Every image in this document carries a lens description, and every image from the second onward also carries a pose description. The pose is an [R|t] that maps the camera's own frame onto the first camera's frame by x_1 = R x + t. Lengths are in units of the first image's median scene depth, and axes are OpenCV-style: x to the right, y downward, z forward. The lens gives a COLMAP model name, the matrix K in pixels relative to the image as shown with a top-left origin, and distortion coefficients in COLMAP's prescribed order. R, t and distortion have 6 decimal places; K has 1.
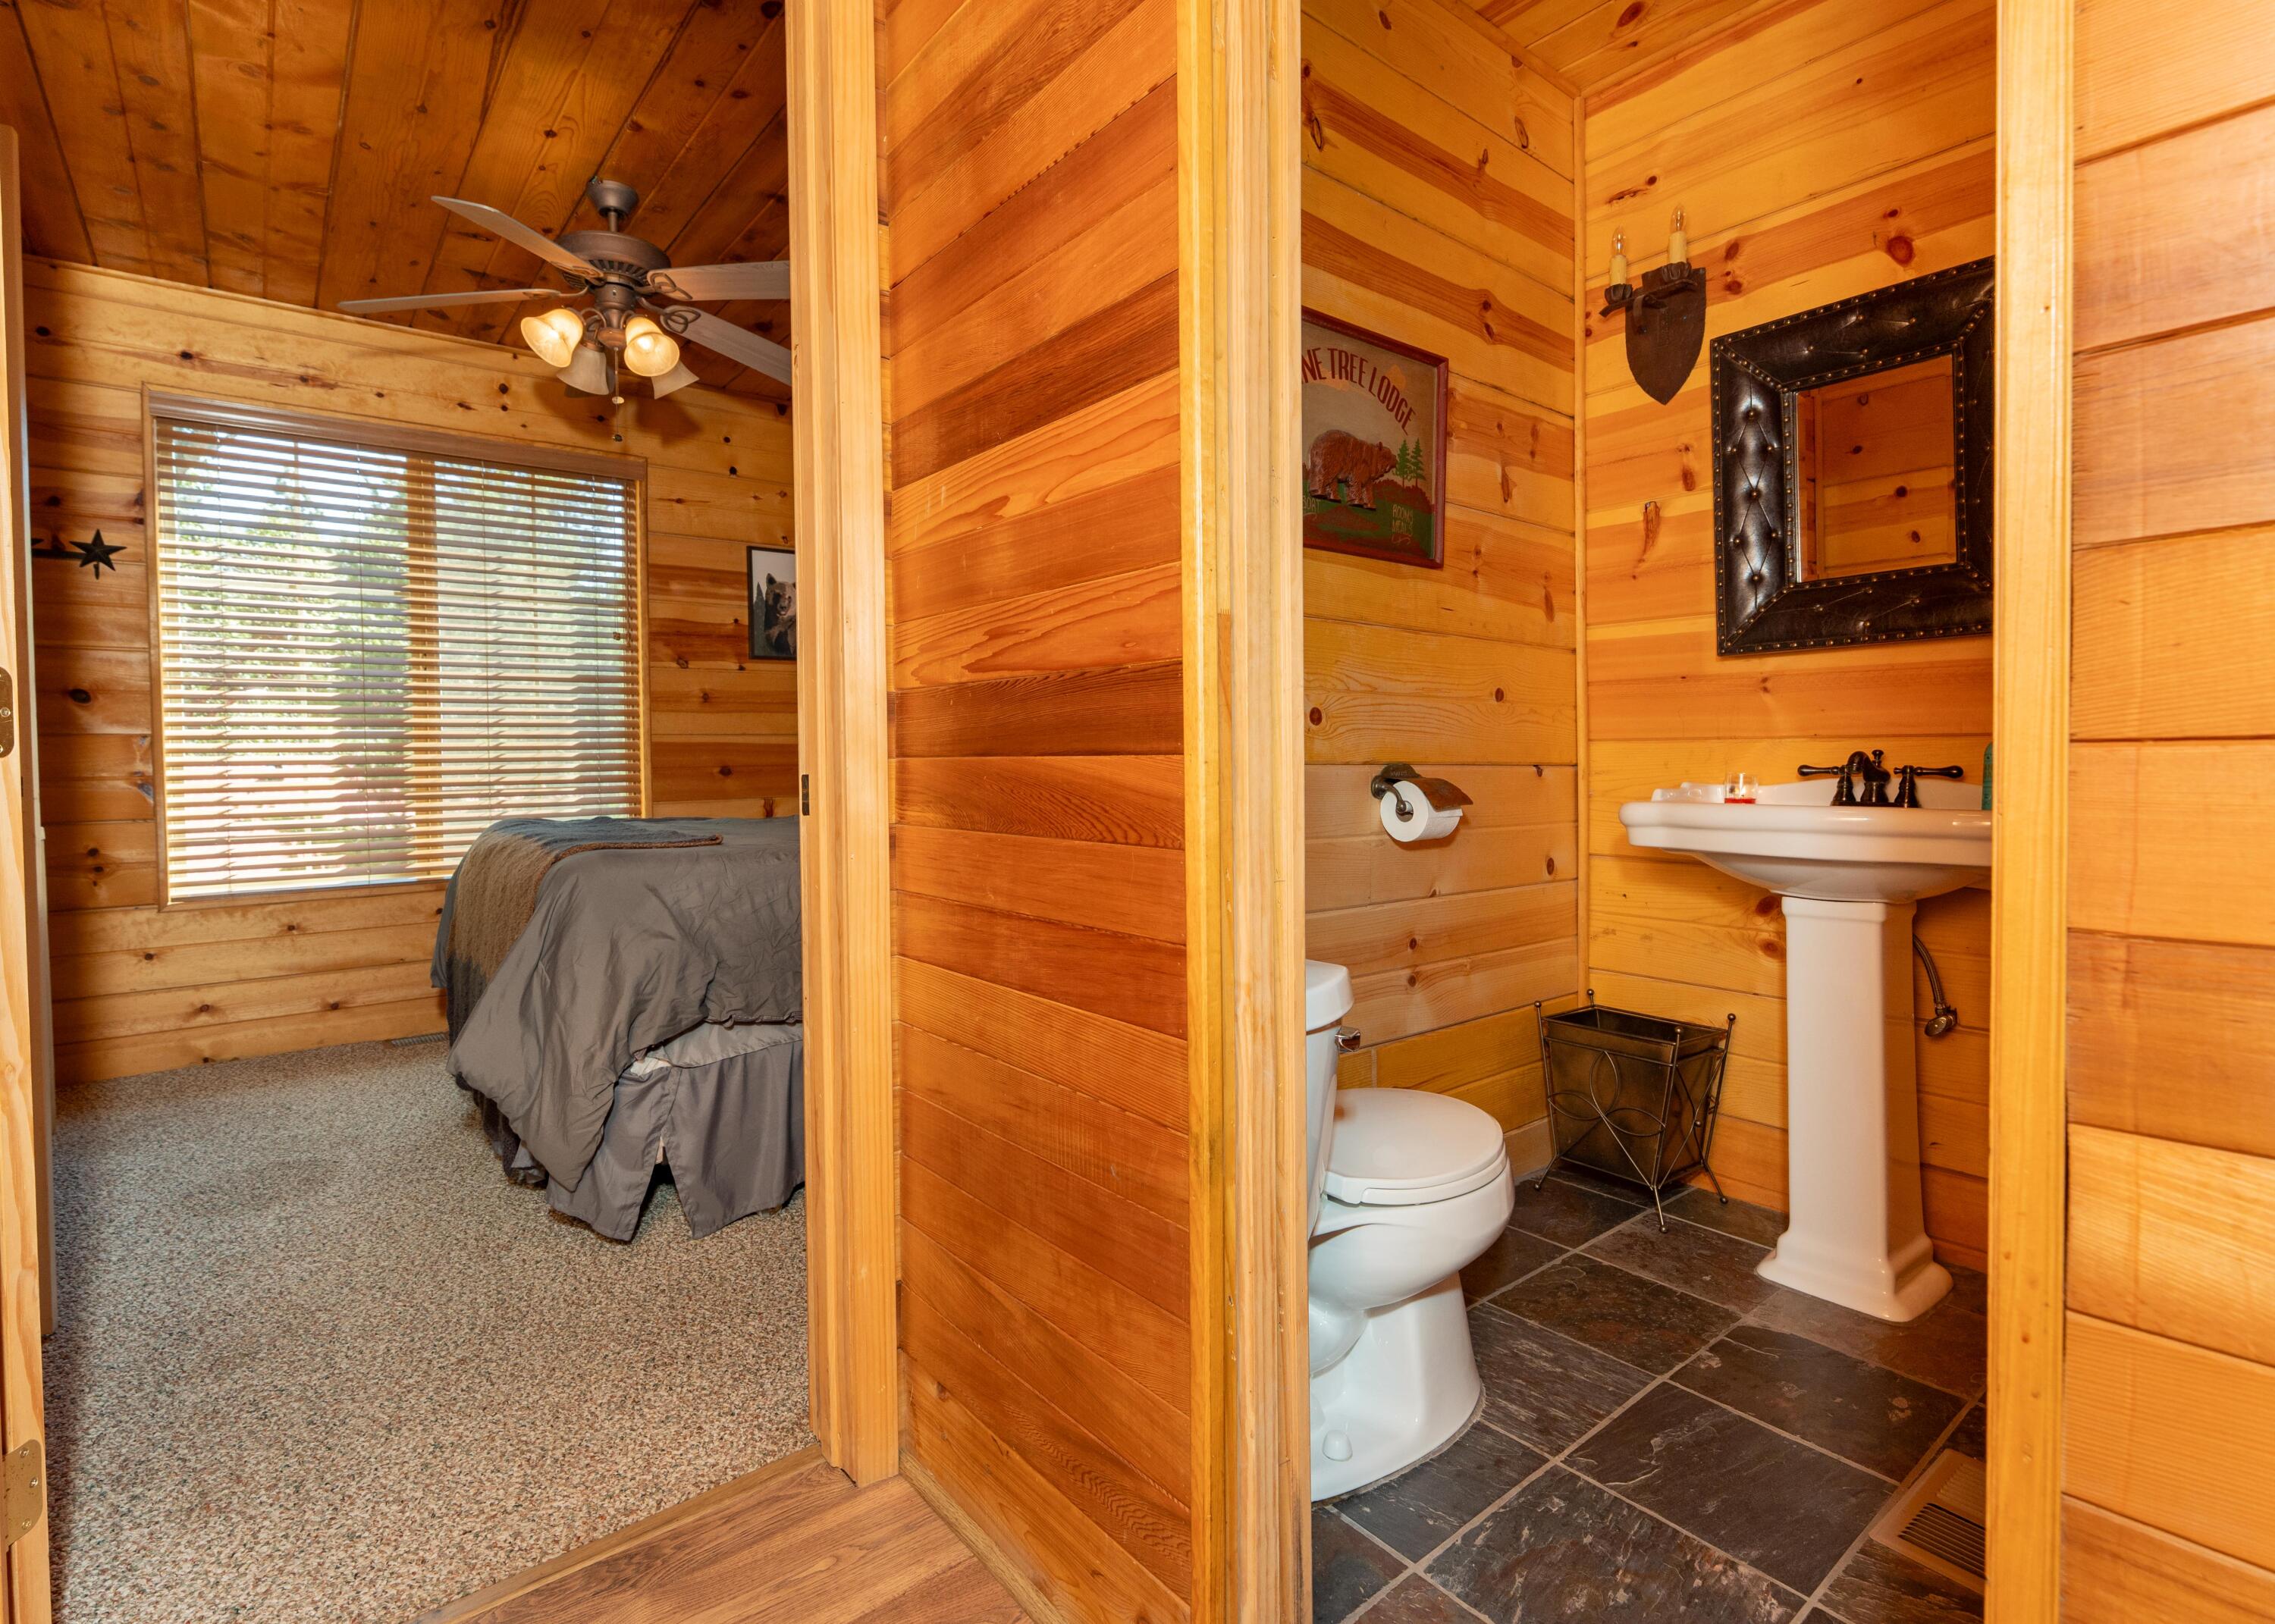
lens RADIAL K [[1081.4, 0, 1110.7], [0, 1081.4, 782.2], [0, 0, 1]] dist [-0.000401, -0.001170]
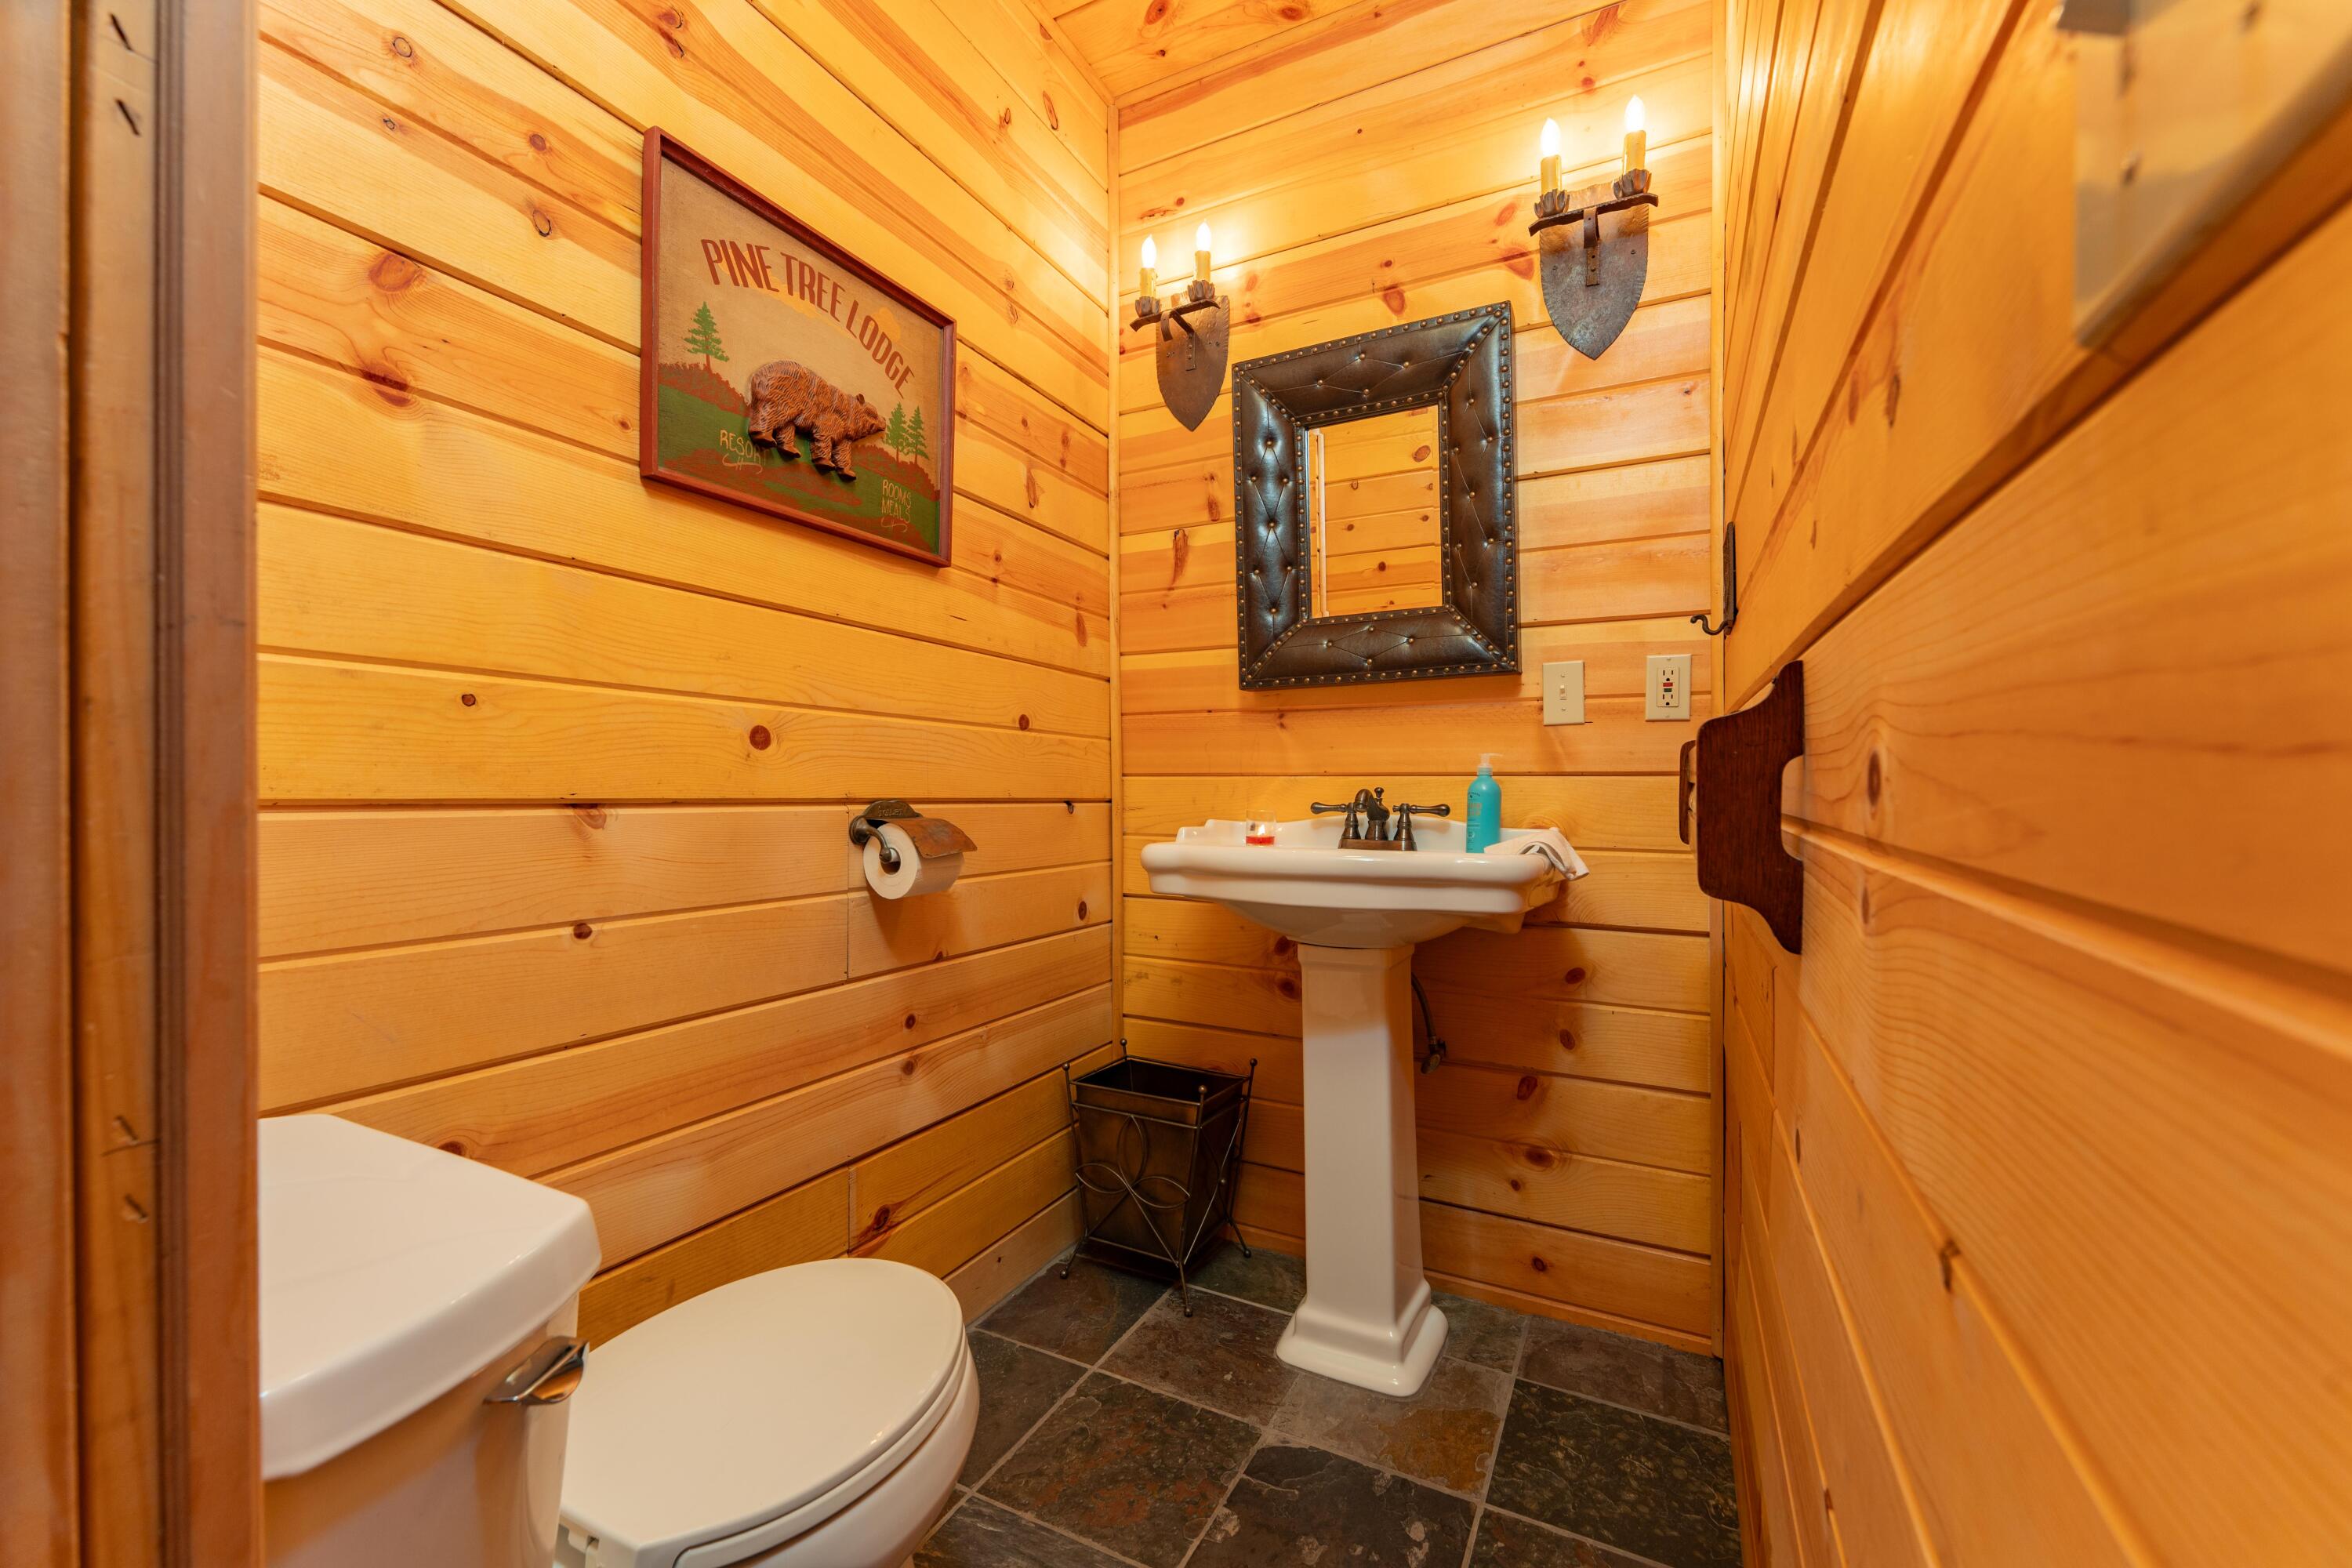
lens RADIAL K [[933.4, 0, 1170.9], [0, 933.4, 783.1], [0, 0, 1]] dist [-0.000178, -0.000263]
pose [[0.911720, 0.009539, 0.410701, 0.213045], [0.001245, 0.999662, -0.025983, -0.014546], [-0.410810, 0.024201, 0.911400, 0.347323]]
